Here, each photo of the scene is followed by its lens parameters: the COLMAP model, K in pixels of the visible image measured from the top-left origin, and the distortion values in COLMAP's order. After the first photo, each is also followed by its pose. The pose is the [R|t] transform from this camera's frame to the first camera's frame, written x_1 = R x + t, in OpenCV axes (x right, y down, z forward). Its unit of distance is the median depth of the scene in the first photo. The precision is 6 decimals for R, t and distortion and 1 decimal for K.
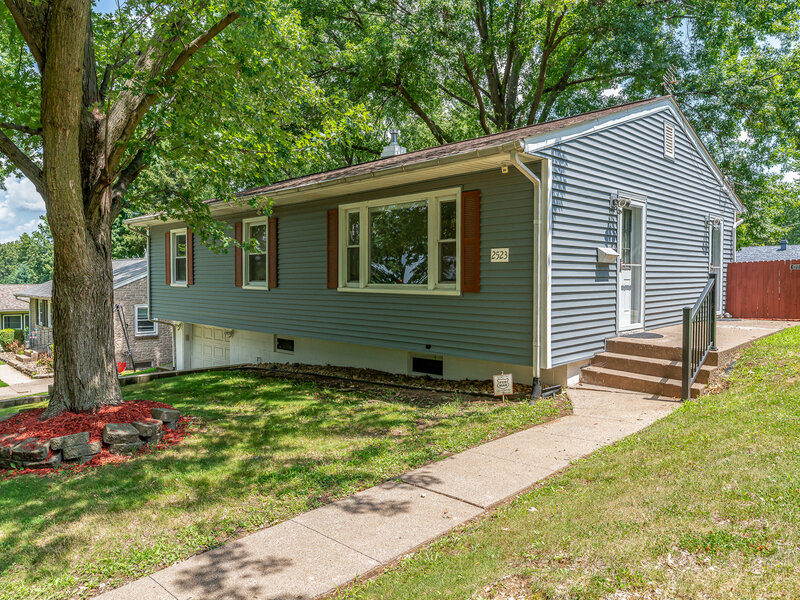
lens RADIAL K [[536.5, 0, 400.0], [0, 536.5, 300.0], [0, 0, 1]] dist [0.000425, 0.000027]
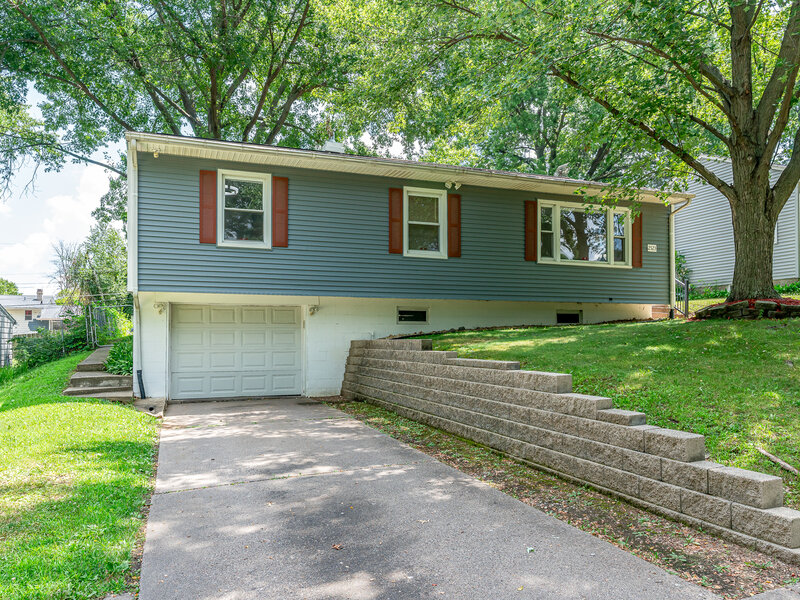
lens RADIAL K [[609.5, 0, 400.6], [0, 609.5, 281.4], [0, 0, 1]] dist [-0.006500, -0.000722]
pose [[0.379447, 0.047118, 0.924013, -1.653135], [0.020323, 0.998037, -0.059238, 0.111723], [-0.924990, 0.041256, 0.377744, 0.764232]]
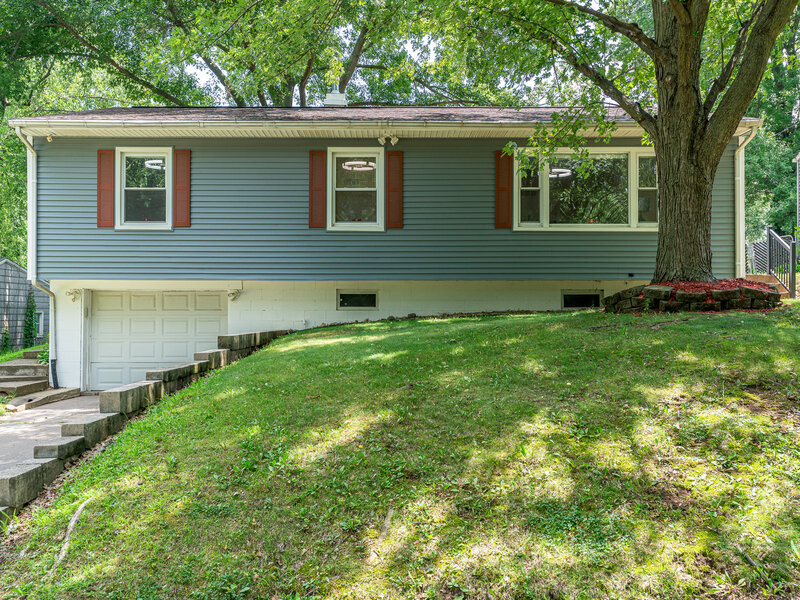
lens RADIAL K [[664.9, 0, 400.0], [0, 664.9, 300.0], [0, 0, 1]] dist [0.011611, 0.003447]
pose [[0.692212, -0.008592, 0.721643, -1.201547], [0.029162, 0.999445, -0.016073, 0.132155], [-0.721105, 0.032171, 0.692079, 0.290788]]
